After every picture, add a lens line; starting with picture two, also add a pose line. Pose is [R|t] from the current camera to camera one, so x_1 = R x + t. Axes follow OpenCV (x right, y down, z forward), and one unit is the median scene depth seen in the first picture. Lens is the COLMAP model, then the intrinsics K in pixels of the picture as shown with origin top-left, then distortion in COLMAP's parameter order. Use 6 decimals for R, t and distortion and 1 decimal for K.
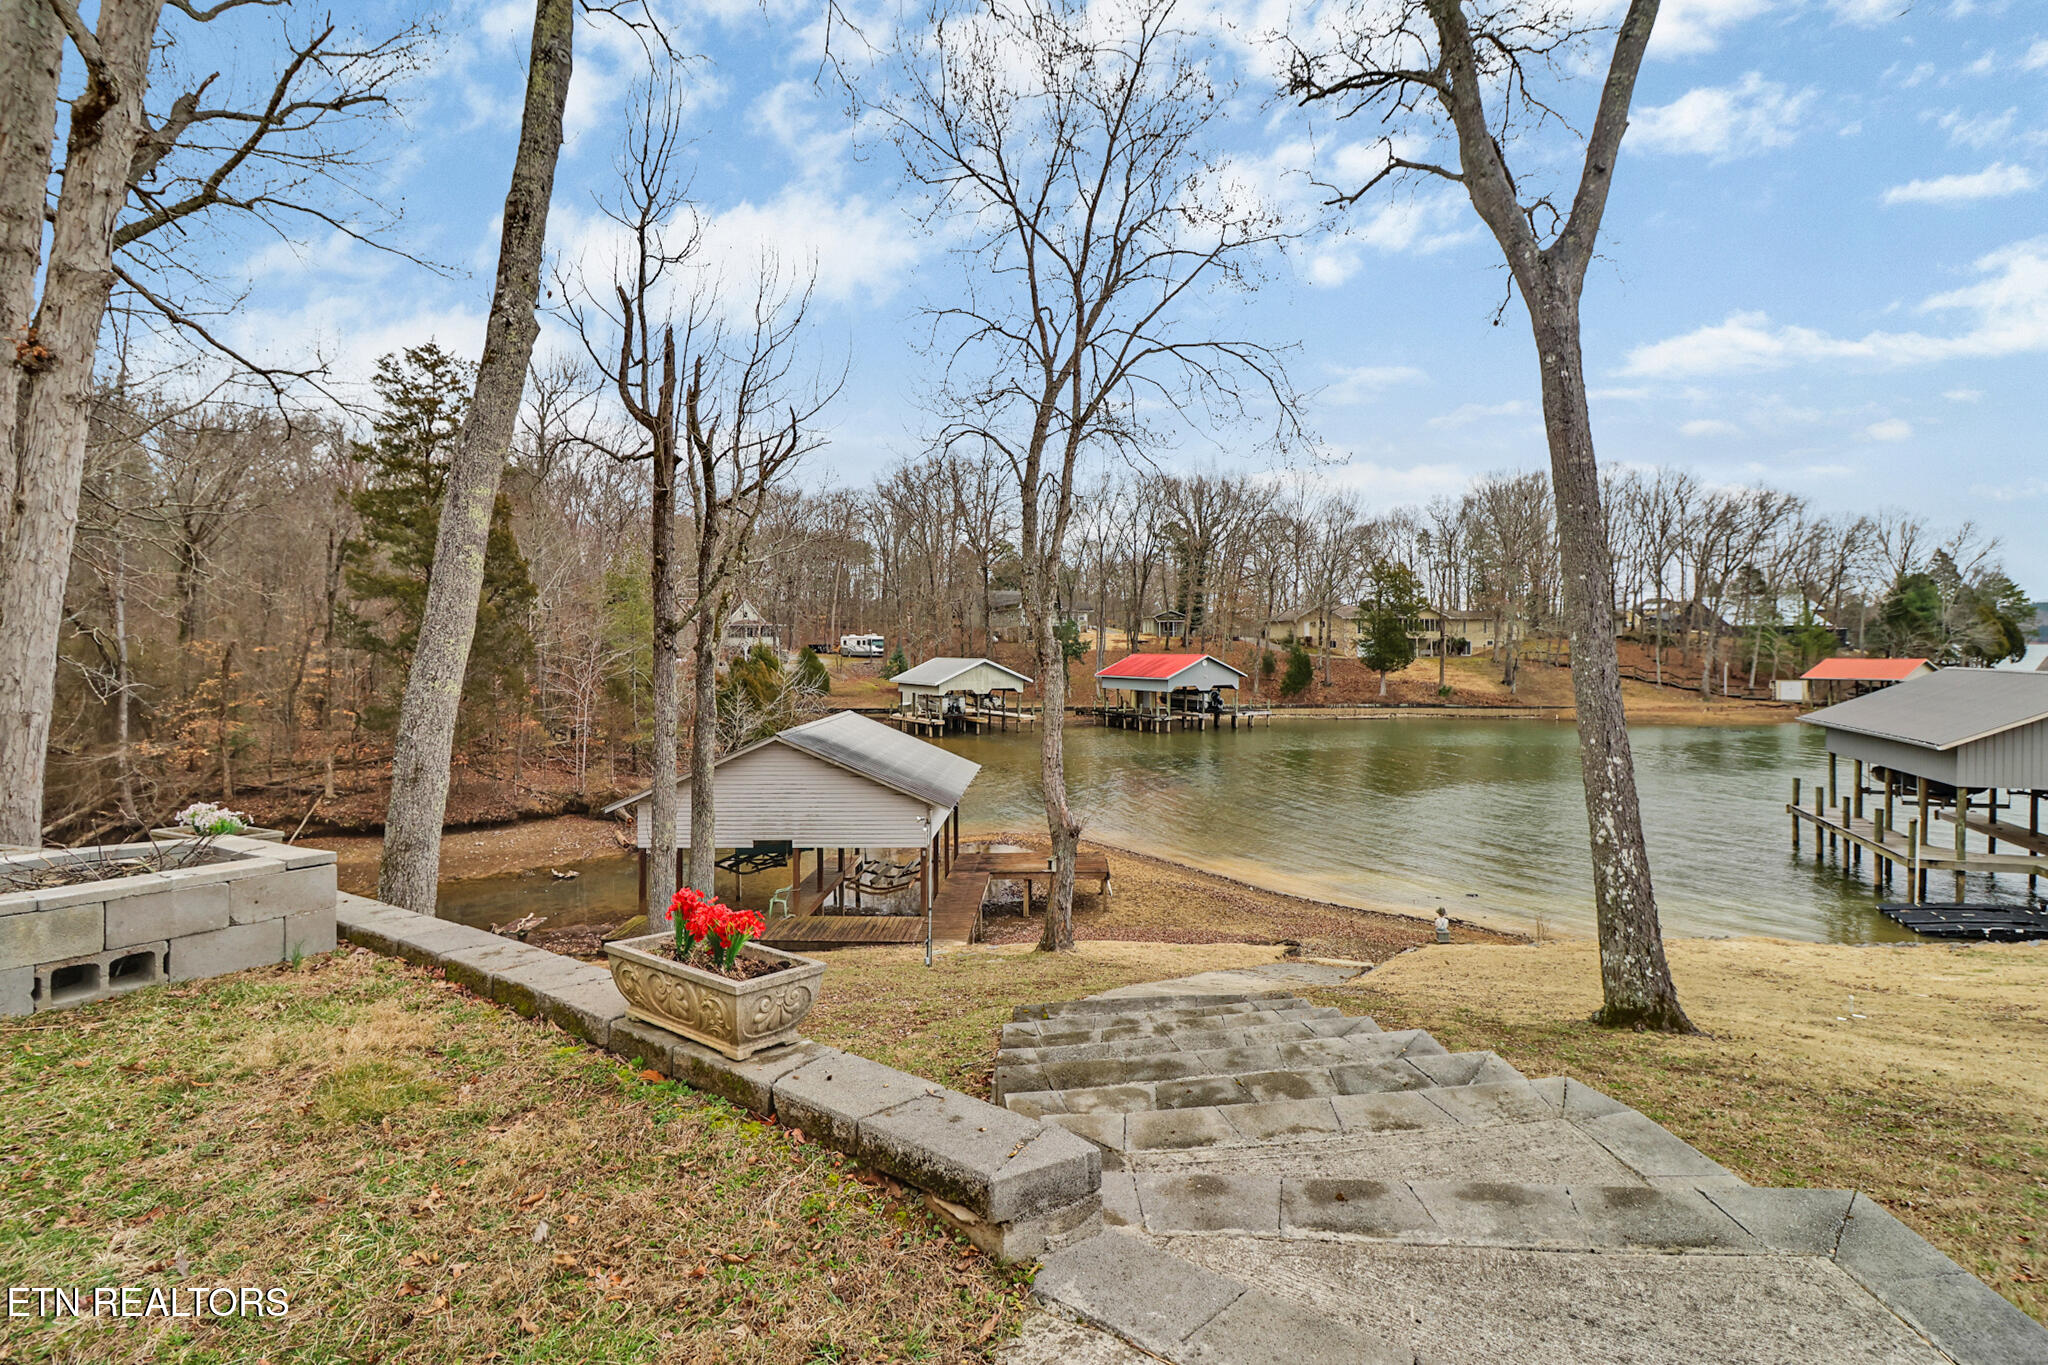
lens RADIAL K [[958.1, 0, 1002.1], [0, 958.1, 661.4], [0, 0, 1]] dist [-0.011709, -0.004358]
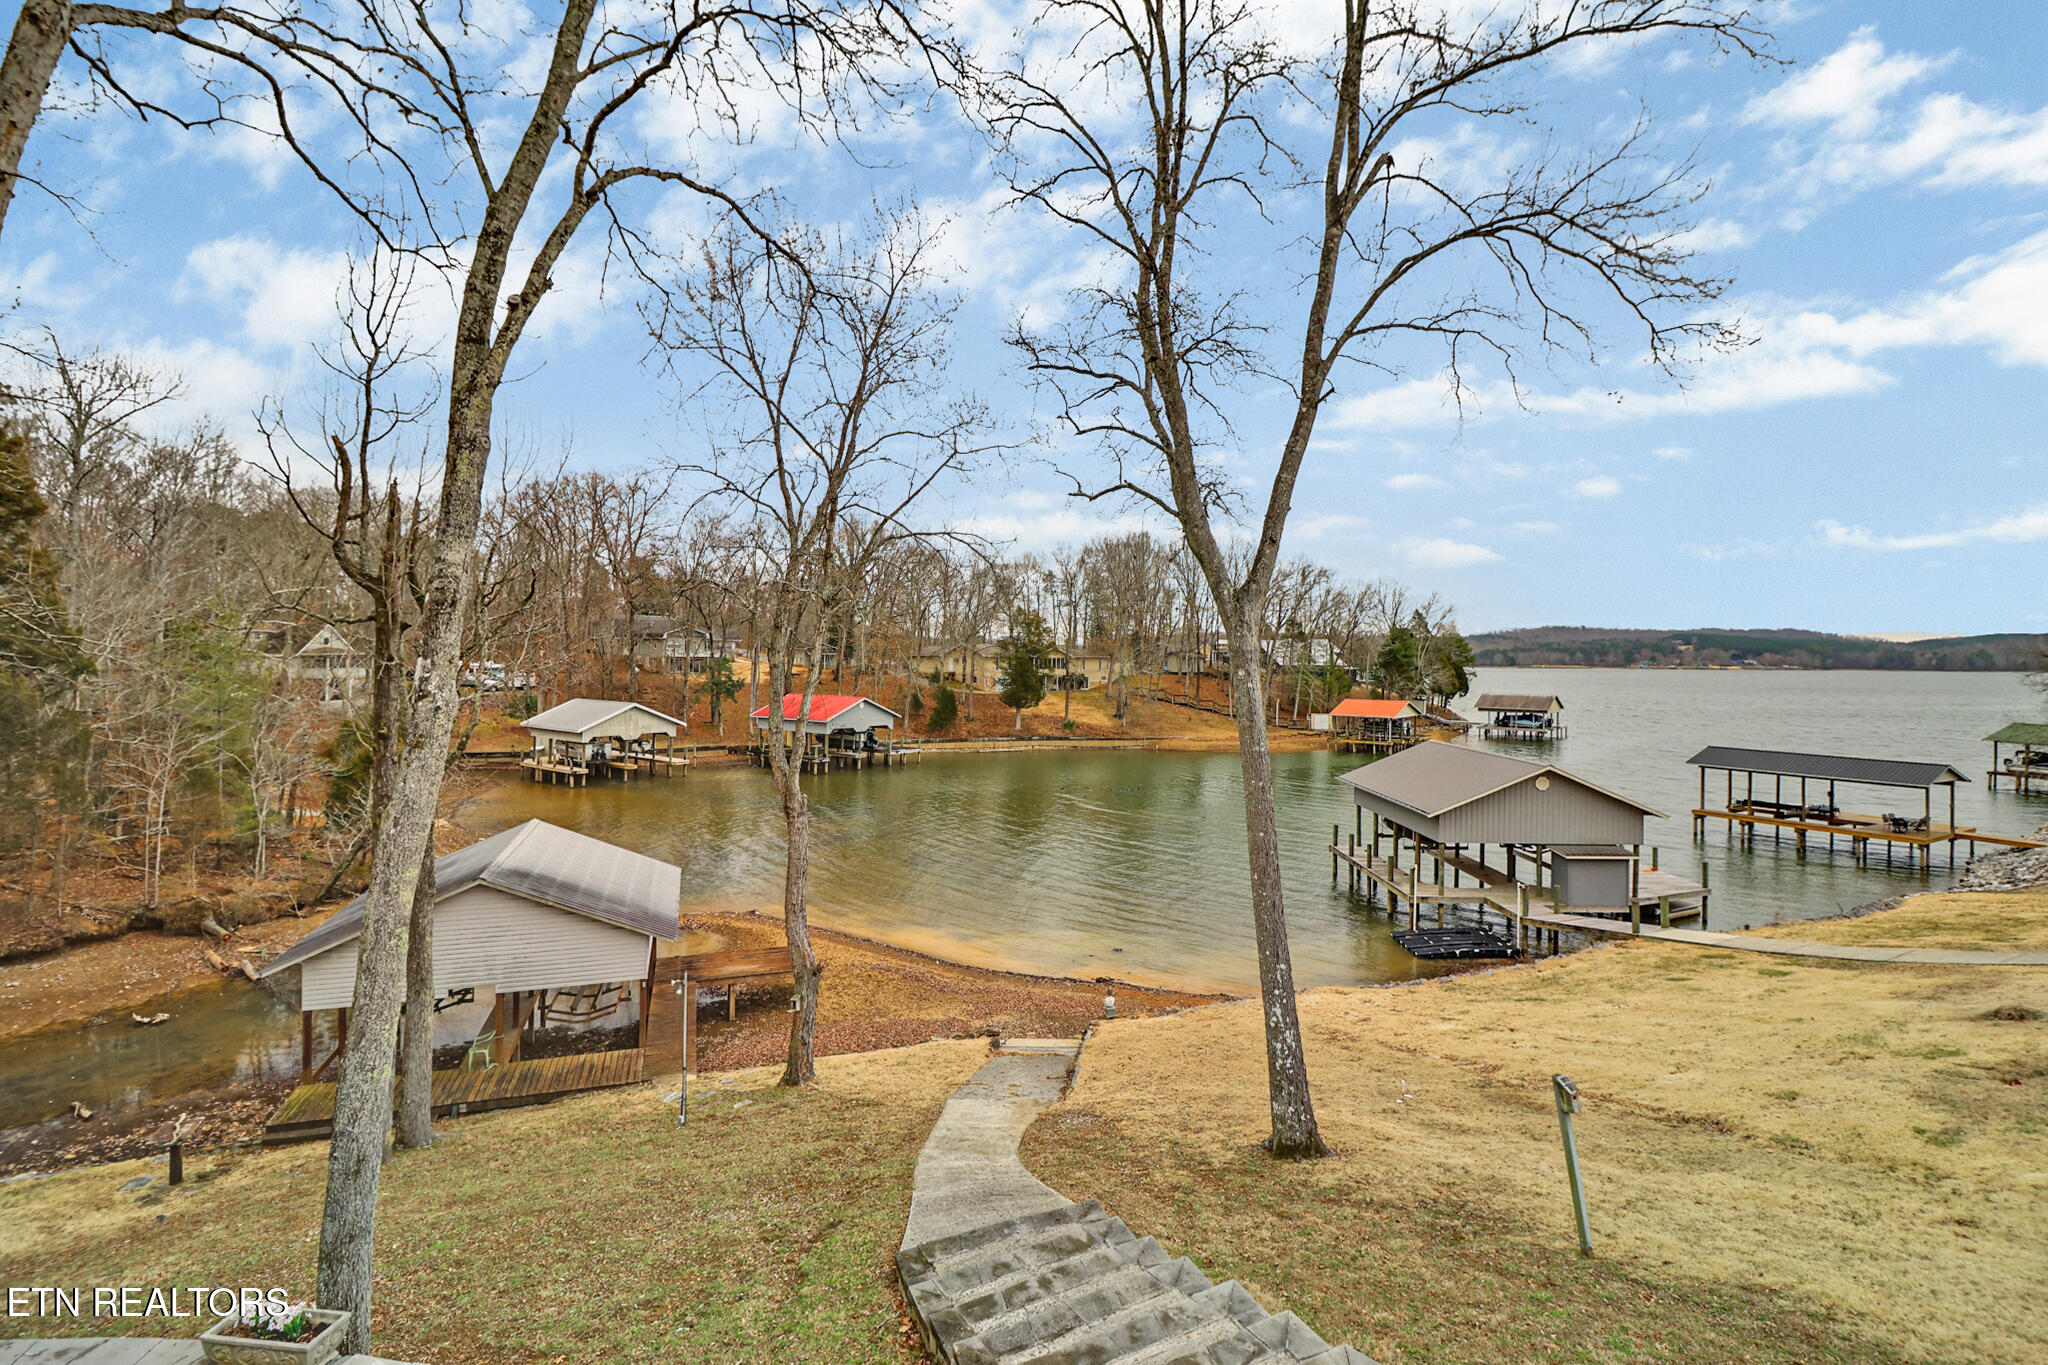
lens RADIAL K [[958.1, 0, 1013.0], [0, 958.1, 668.9], [0, 0, 1]] dist [-0.011709, -0.004358]
pose [[0.925644, 0.010261, 0.378256, -0.027131], [-0.009233, 0.999947, -0.004531, -0.032824], [-0.378282, 0.000702, 0.925690, -0.017257]]
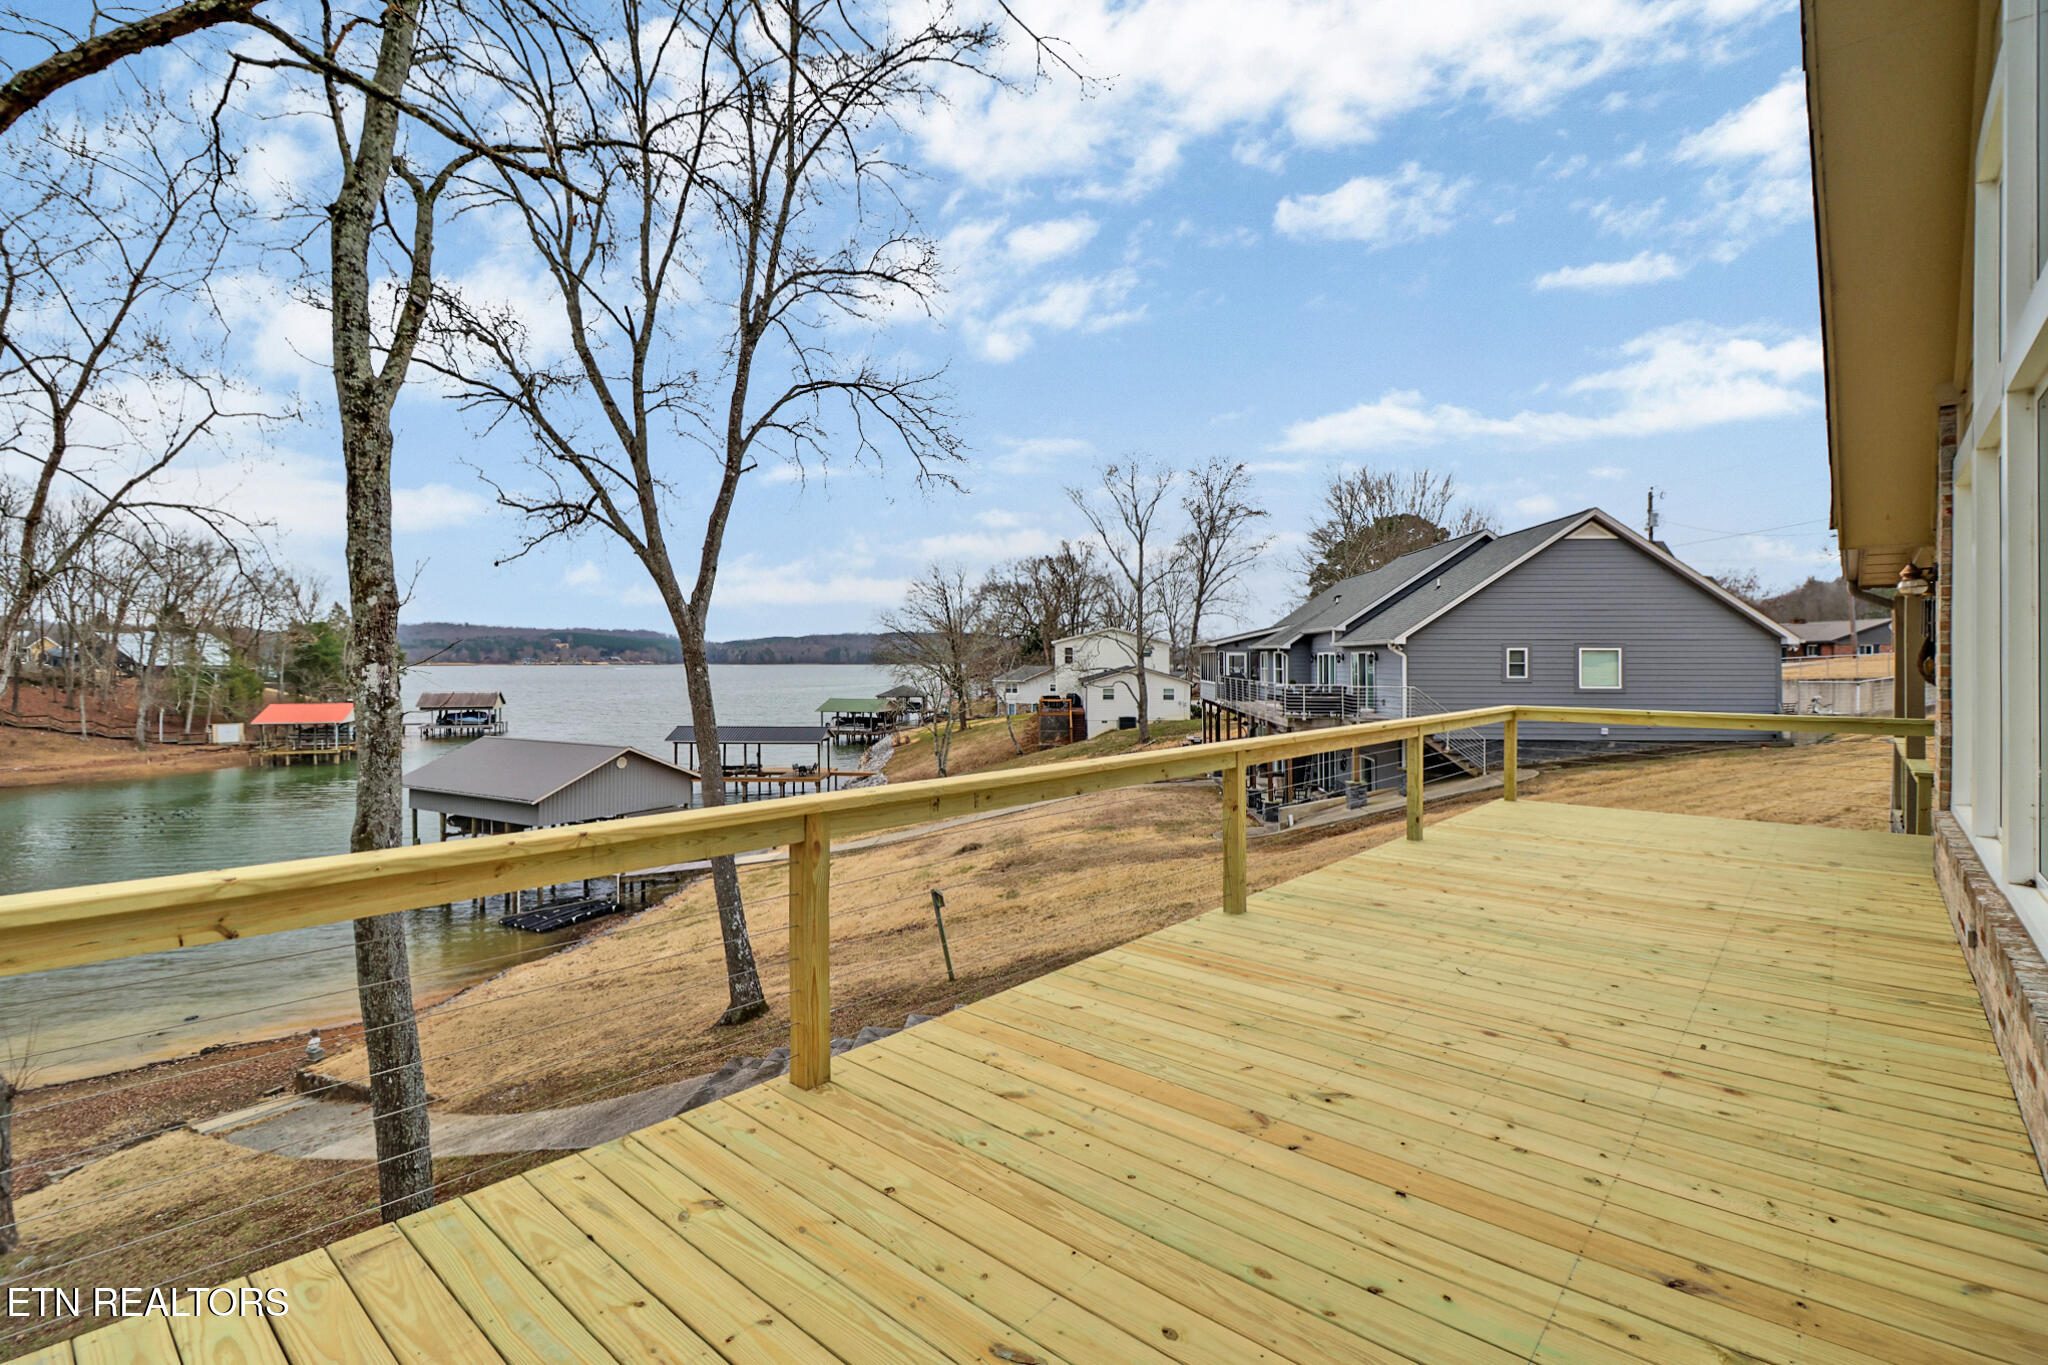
lens RADIAL K [[958.1, 0, 1029.4], [0, 958.1, 668.3], [0, 0, 1]] dist [-0.011709, -0.004358]
pose [[0.105510, -0.000720, 0.994418, -0.119330], [0.011940, 0.999929, -0.000543, -0.032641], [-0.994347, 0.011931, 0.105511, 0.019203]]
